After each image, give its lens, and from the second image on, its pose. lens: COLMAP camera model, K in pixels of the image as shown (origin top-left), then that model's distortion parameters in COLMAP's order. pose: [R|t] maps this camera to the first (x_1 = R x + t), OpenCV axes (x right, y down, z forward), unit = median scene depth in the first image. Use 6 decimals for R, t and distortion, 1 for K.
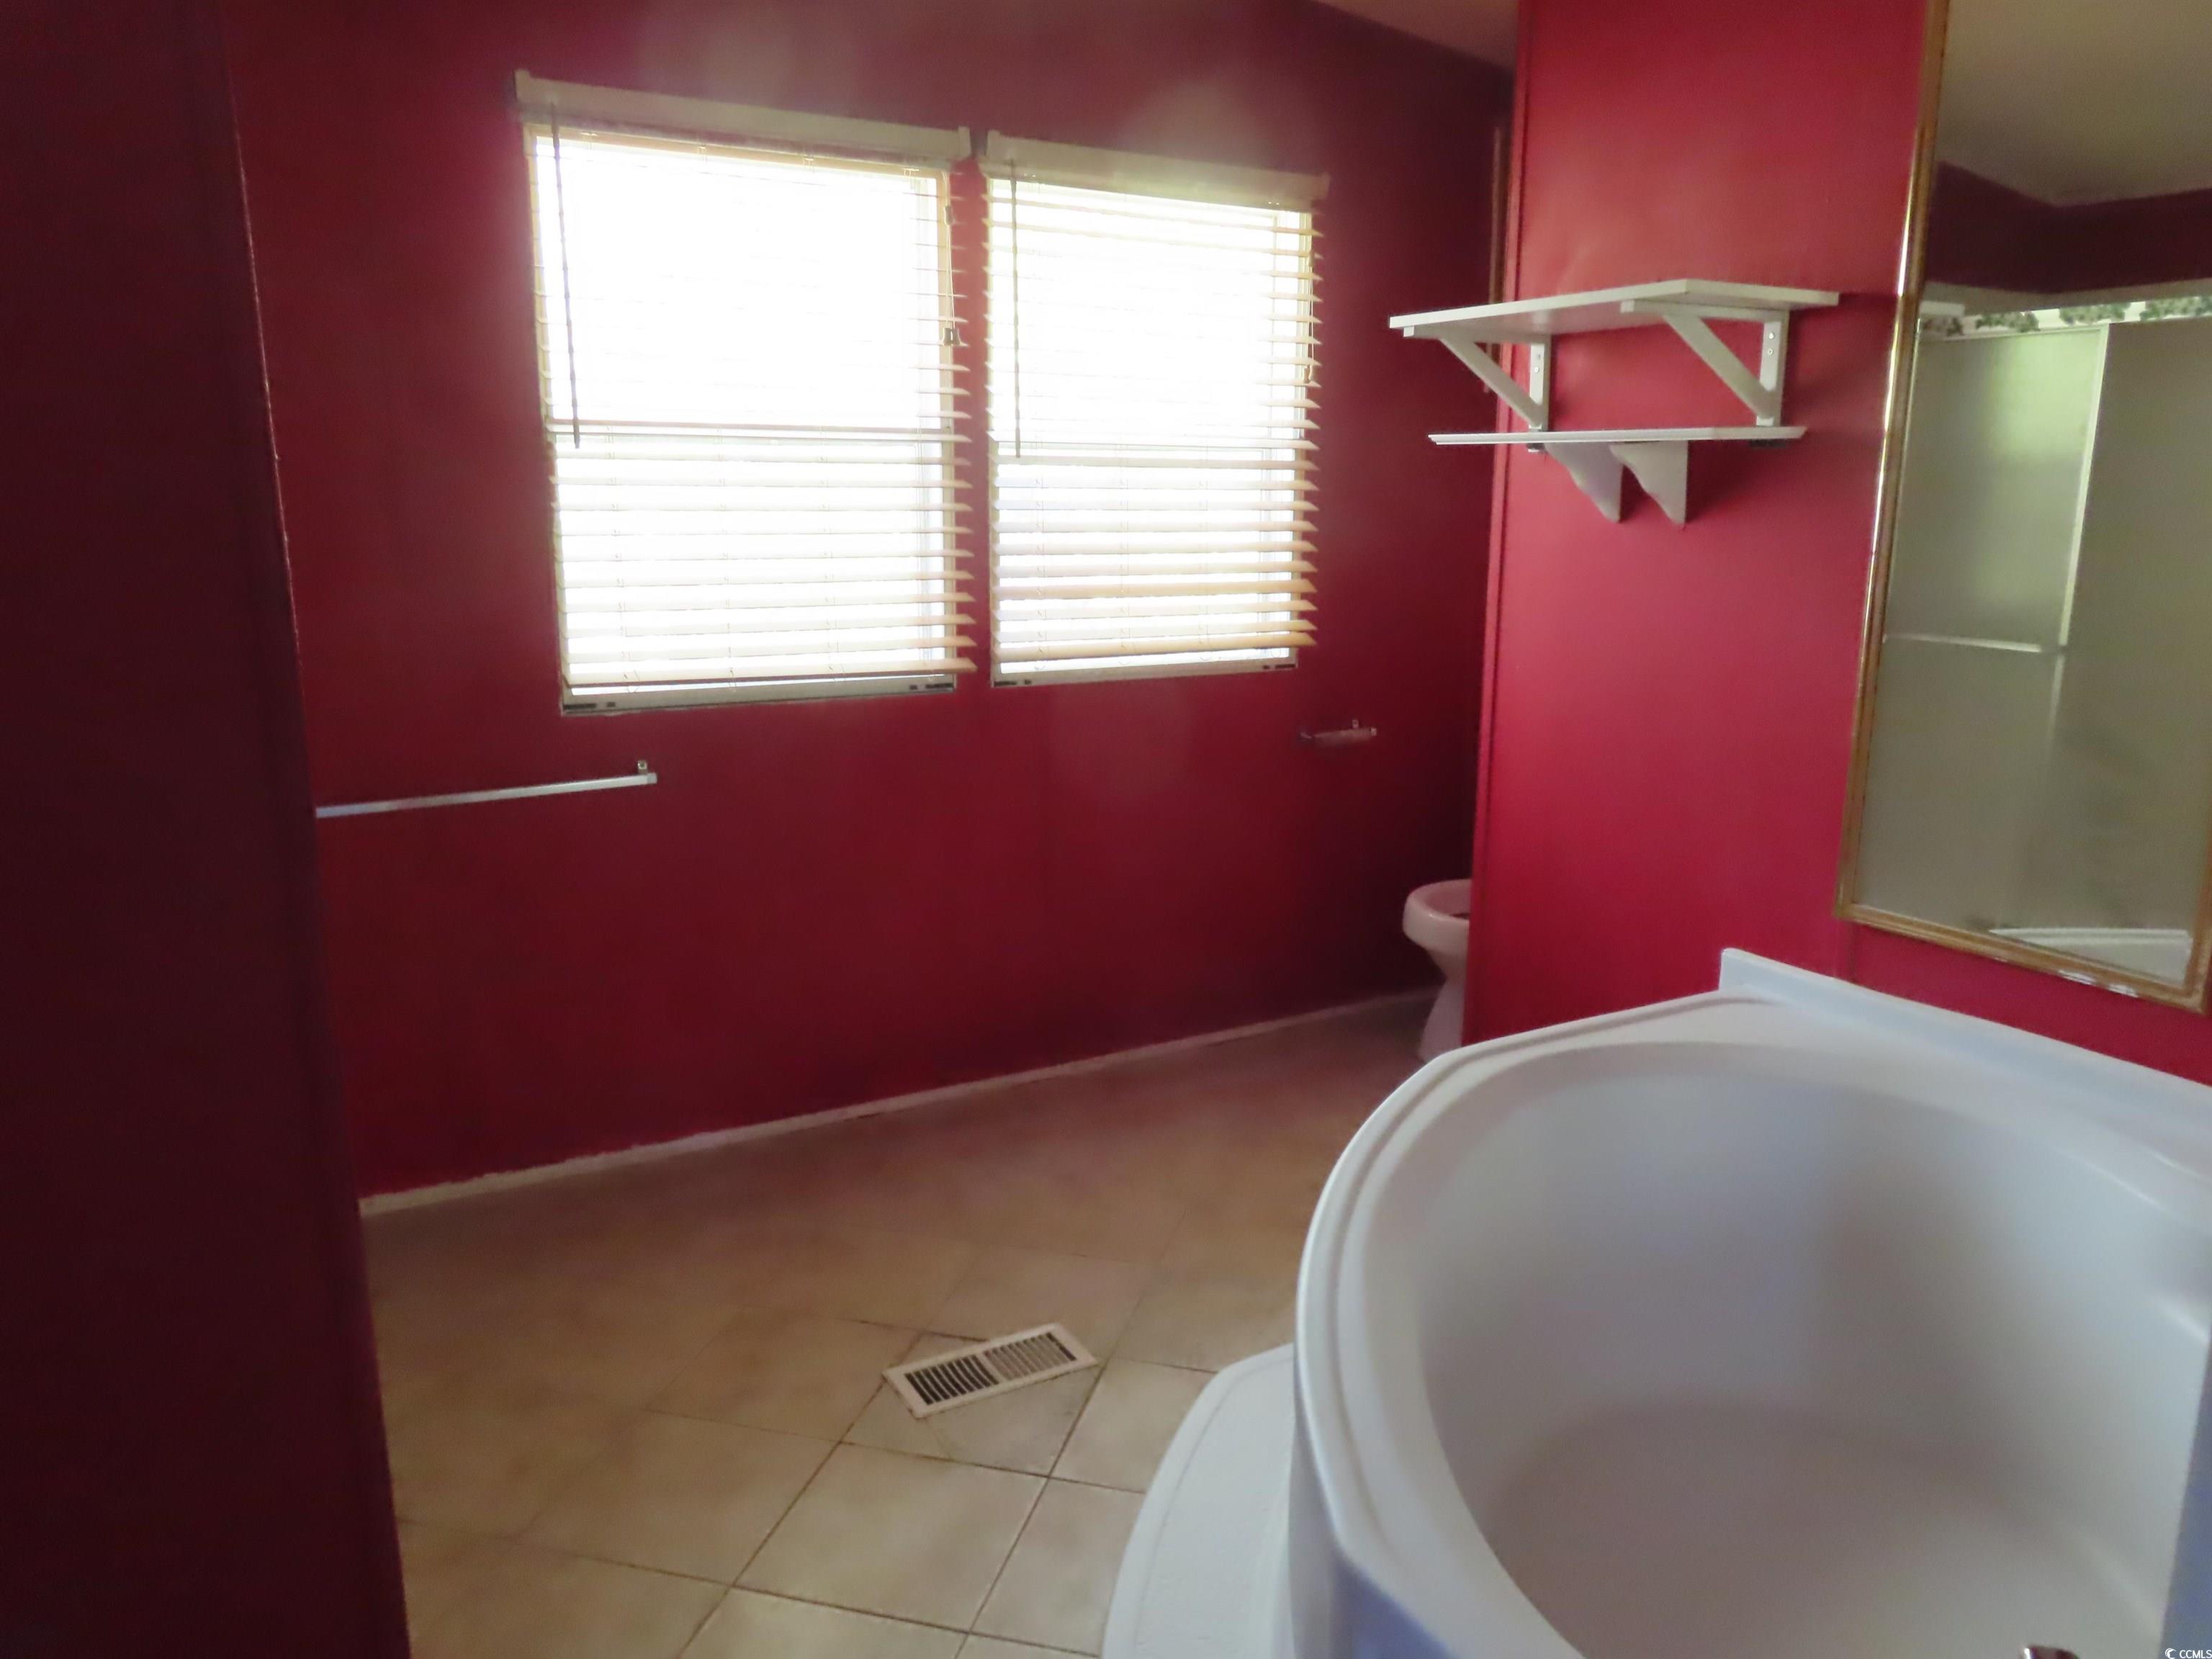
lens RADIAL K [[1578.0, 0, 1106.8], [0, 1578.0, 839.3], [0, 0, 1]] dist [-0.005892, -0.003826]
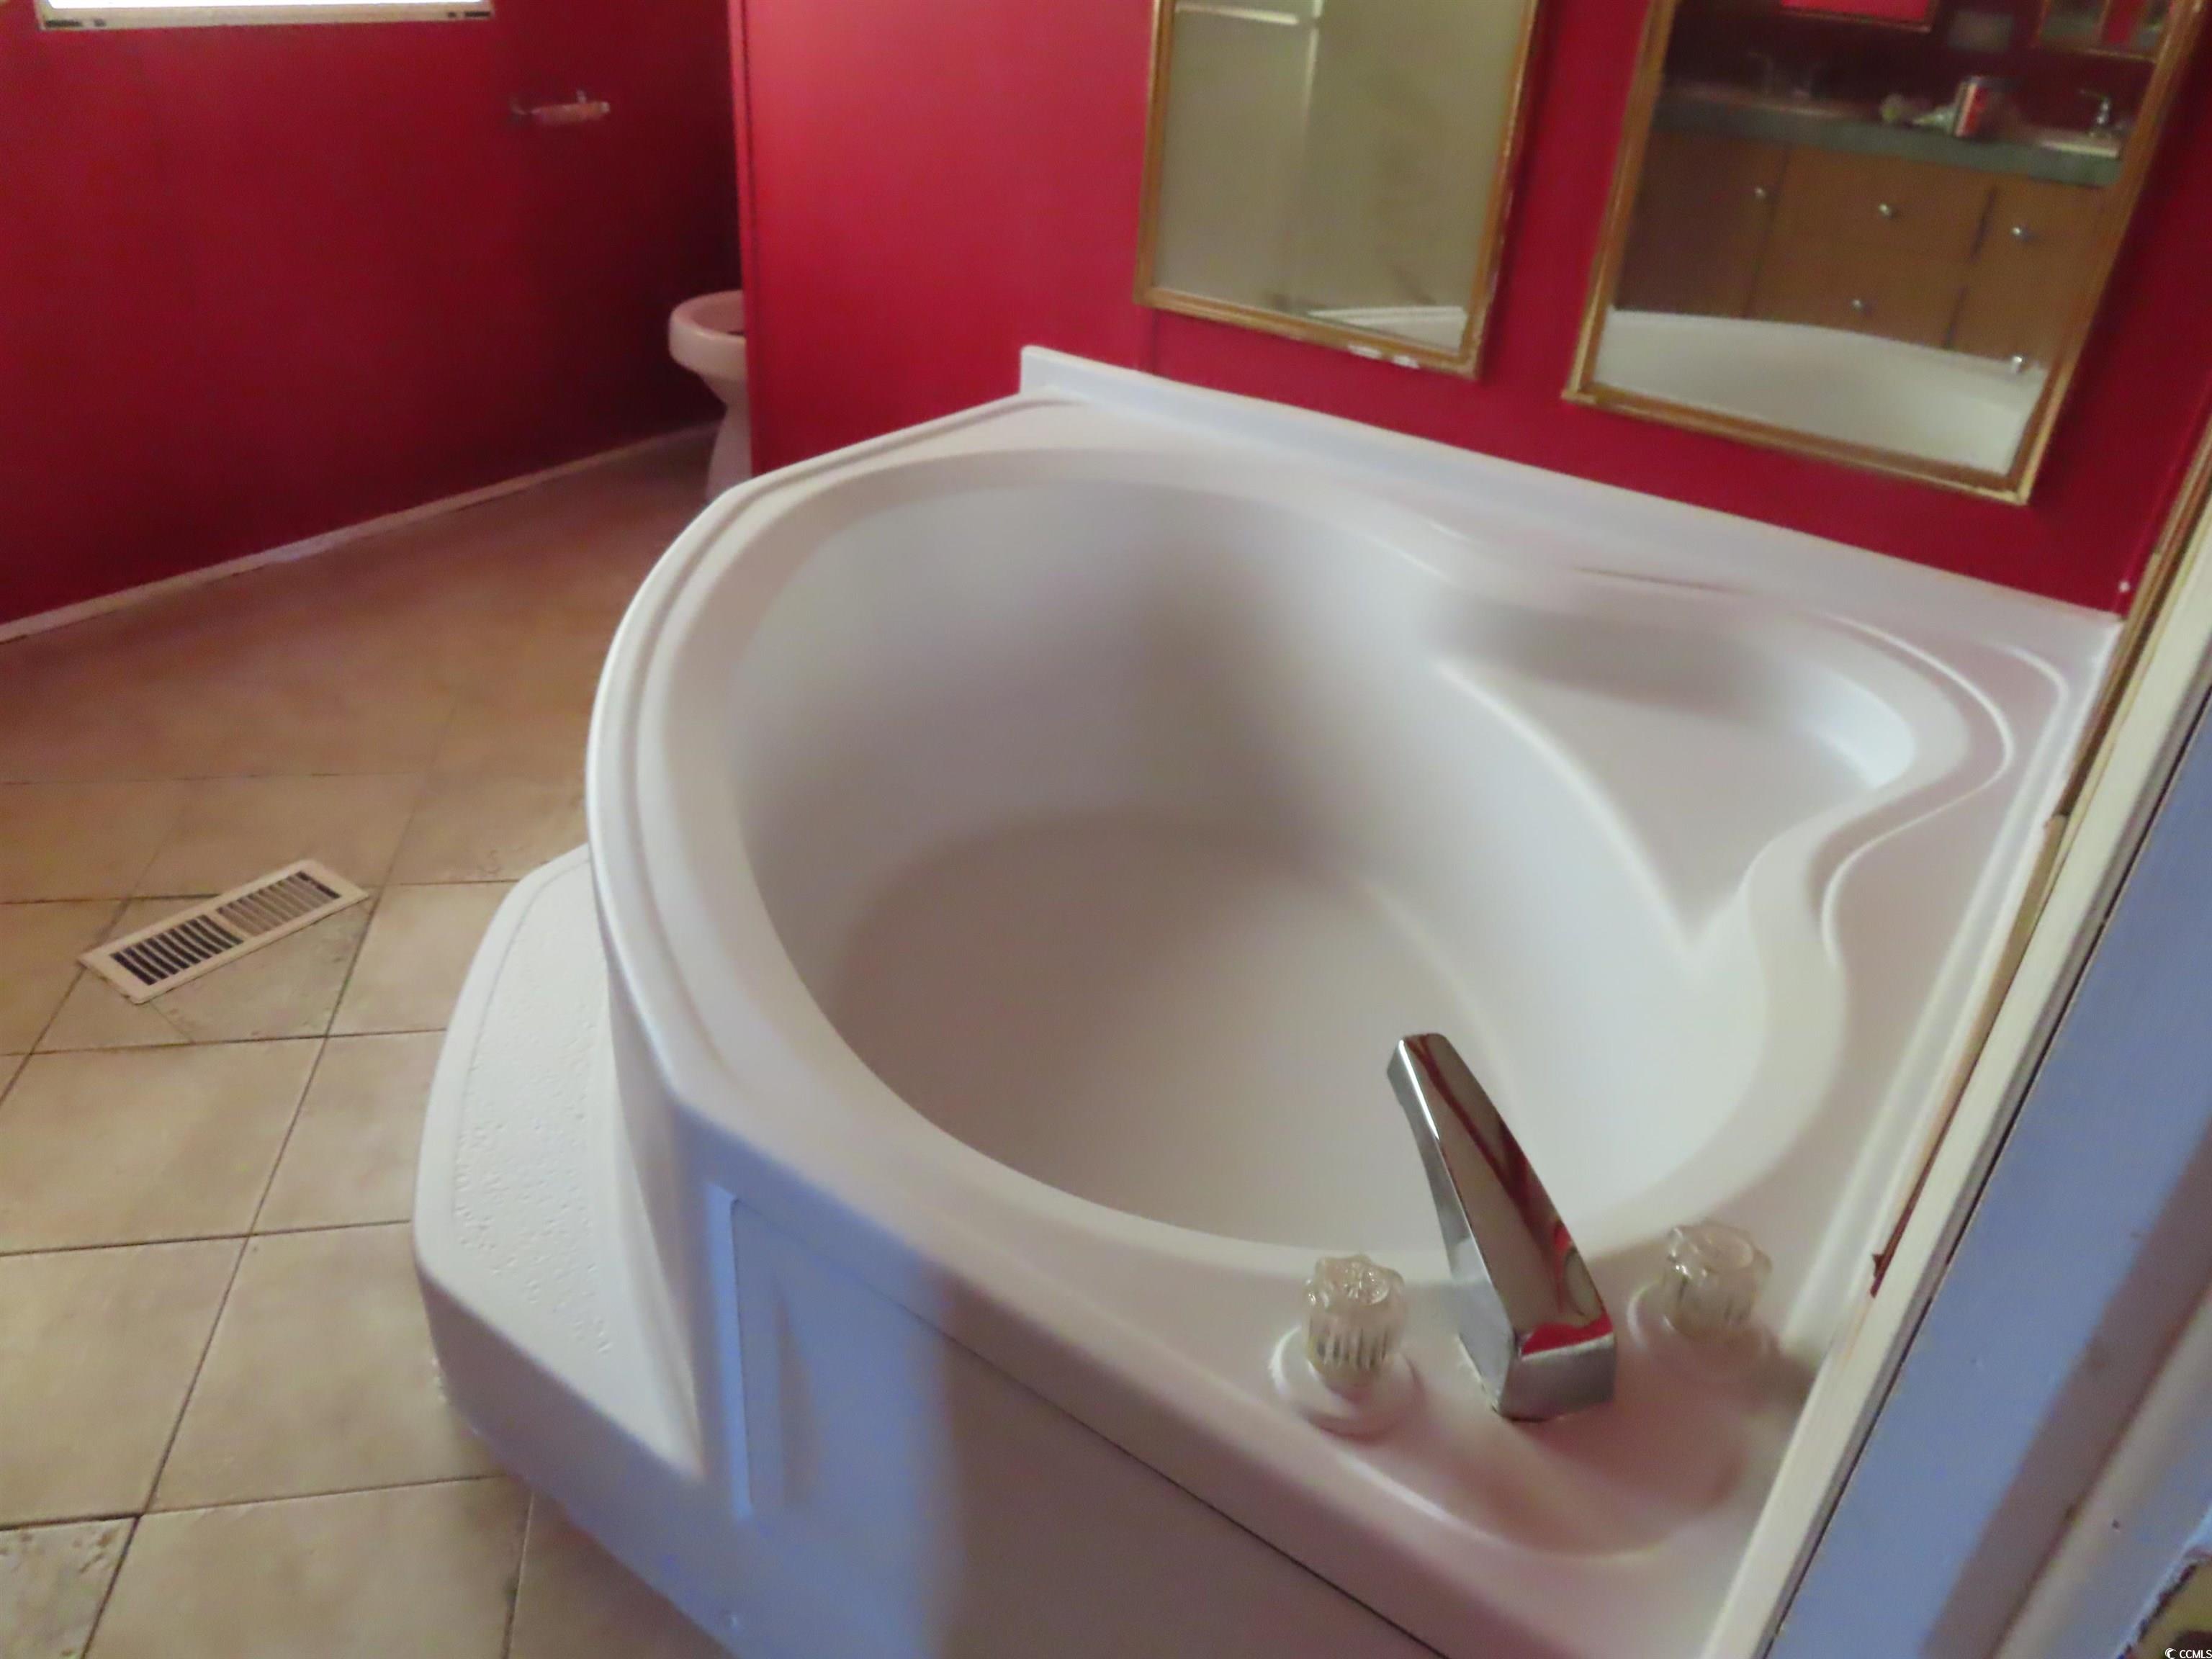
lens RADIAL K [[1578.0, 0, 1106.8], [0, 1578.0, 839.3], [0, 0, 1]] dist [-0.005892, -0.003826]
pose [[0.902867, -0.176157, 0.392174, 0.025953], [0.032382, 0.937474, 0.346544, 0.022740], [-0.428700, -0.300184, 0.852119, 0.116776]]
